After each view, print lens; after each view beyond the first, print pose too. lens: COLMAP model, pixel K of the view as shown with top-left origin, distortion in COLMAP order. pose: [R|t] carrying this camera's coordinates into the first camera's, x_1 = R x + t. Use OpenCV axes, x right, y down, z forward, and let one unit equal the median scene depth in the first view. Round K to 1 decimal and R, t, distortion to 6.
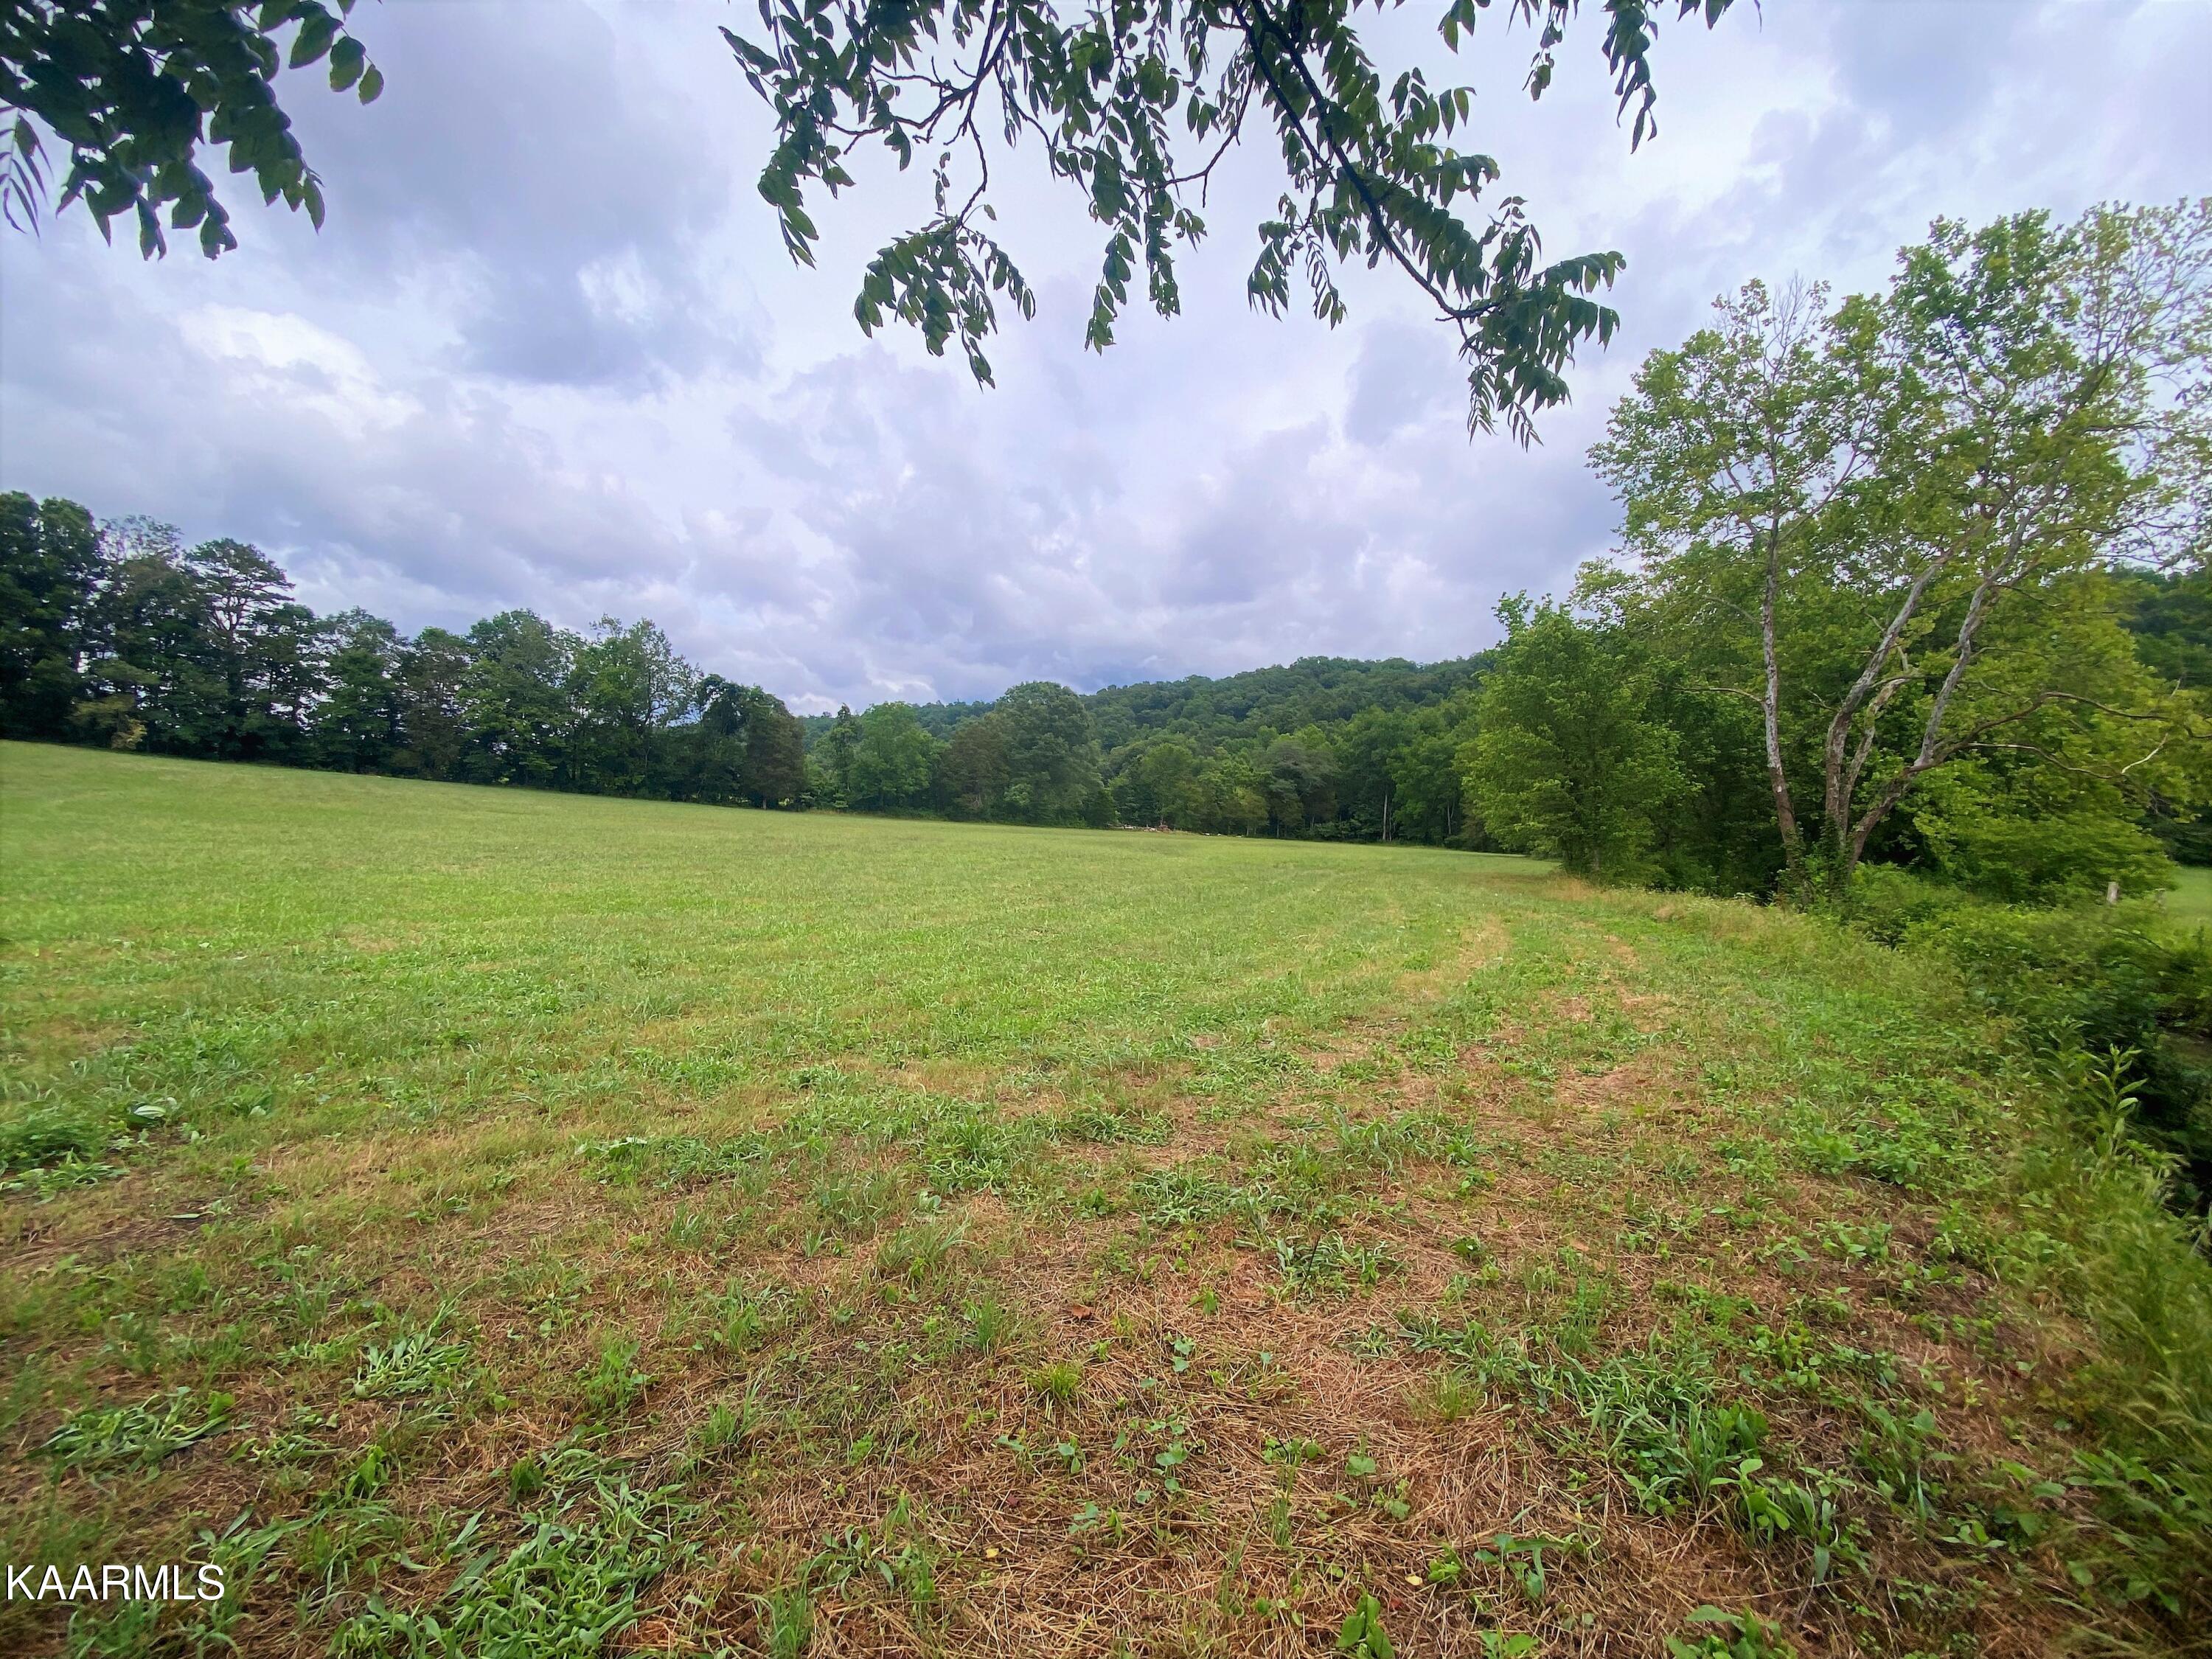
lens RADIAL K [[860.6, 0, 1106.5], [0, 860.6, 836.9], [0, 0, 1]] dist [-0.010874, -0.008880]
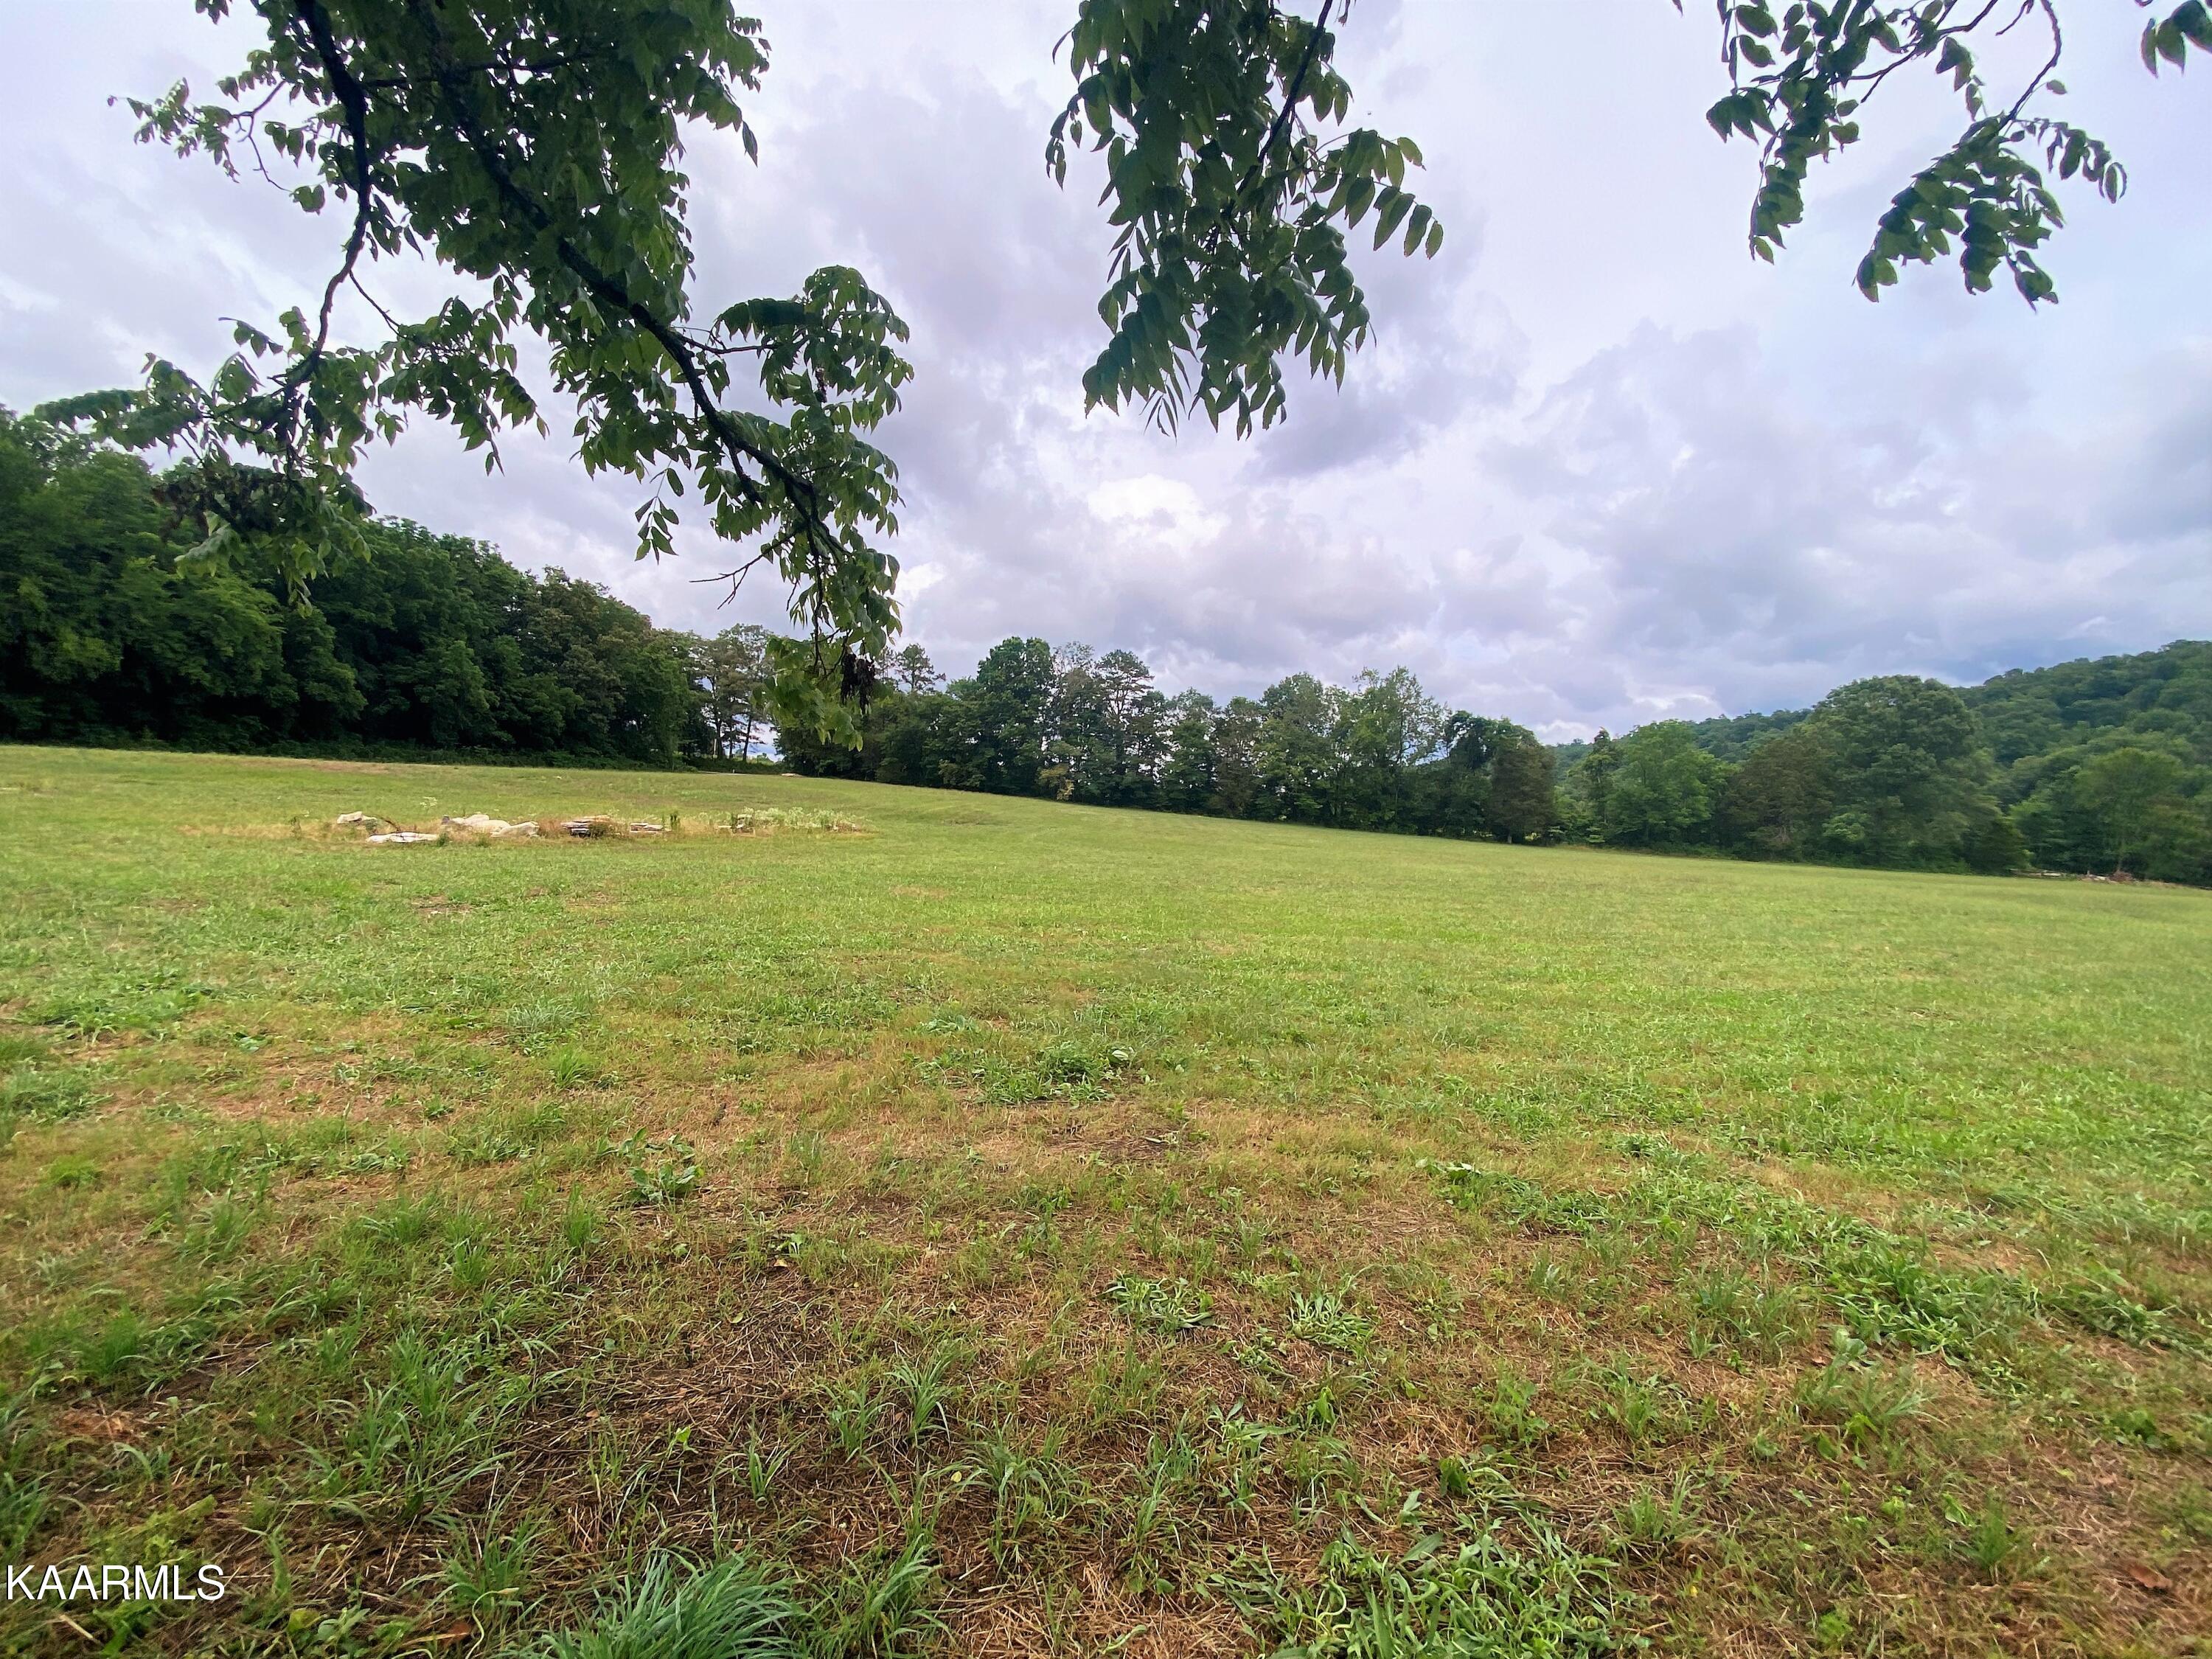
lens RADIAL K [[860.6, 0, 1101.4], [0, 860.6, 829.9], [0, 0, 1]] dist [-0.010874, -0.008880]
pose [[0.694633, -0.004834, -0.719348, -0.108307], [-0.029214, 0.998963, -0.034923, -0.003126], [0.718771, 0.045273, 0.693771, -0.049947]]
